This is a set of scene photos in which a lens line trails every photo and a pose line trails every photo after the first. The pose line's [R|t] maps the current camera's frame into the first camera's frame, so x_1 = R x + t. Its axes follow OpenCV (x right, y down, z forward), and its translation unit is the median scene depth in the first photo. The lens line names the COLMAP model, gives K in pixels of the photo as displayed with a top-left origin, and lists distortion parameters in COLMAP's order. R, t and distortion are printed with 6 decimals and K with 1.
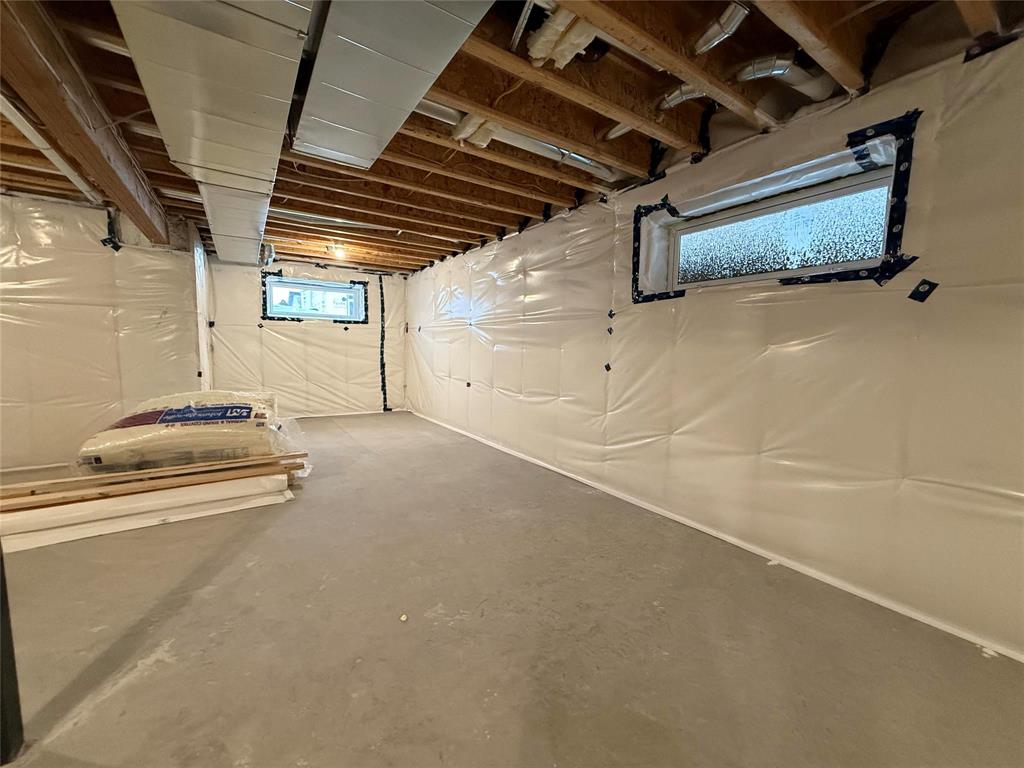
lens RADIAL K [[407.8, 0, 511.5], [0, 407.8, 386.9], [0, 0, 1]] dist [0.000103, 0.000692]
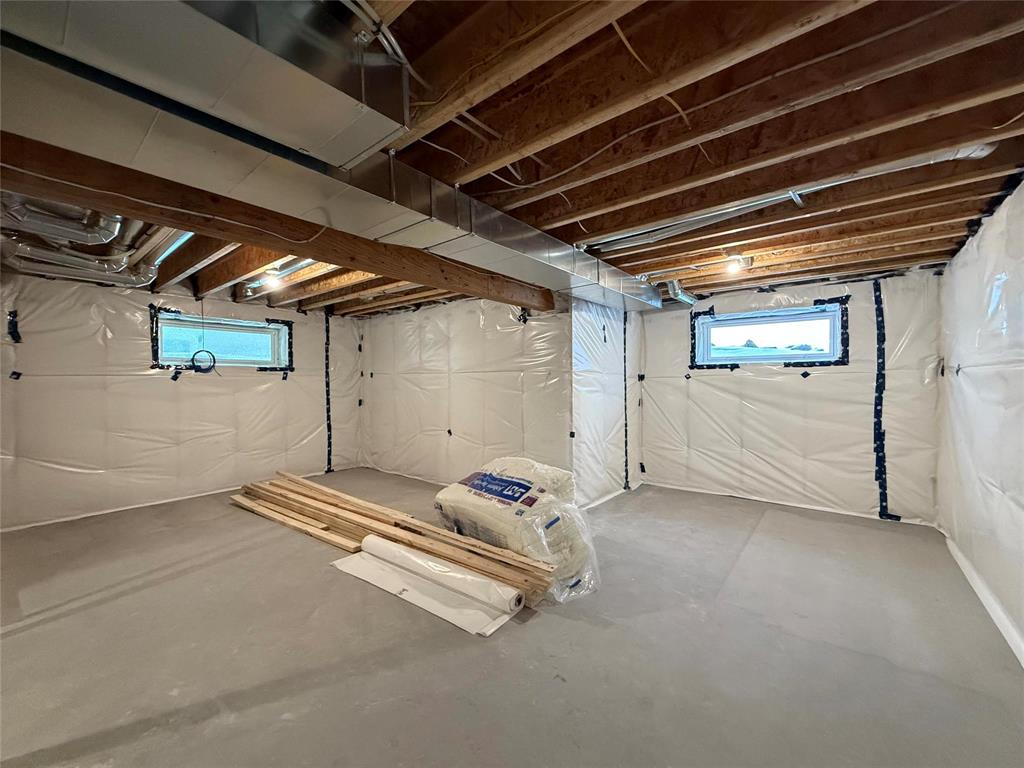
lens RADIAL K [[407.8, 0, 511.5], [0, 407.8, 386.9], [0, 0, 1]] dist [0.000103, 0.000692]
pose [[0.299364, -0.006847, -0.954114, 0.076862], [-0.080152, 0.996259, -0.032298, -0.065098], [0.950767, 0.086143, 0.297695, 0.363674]]
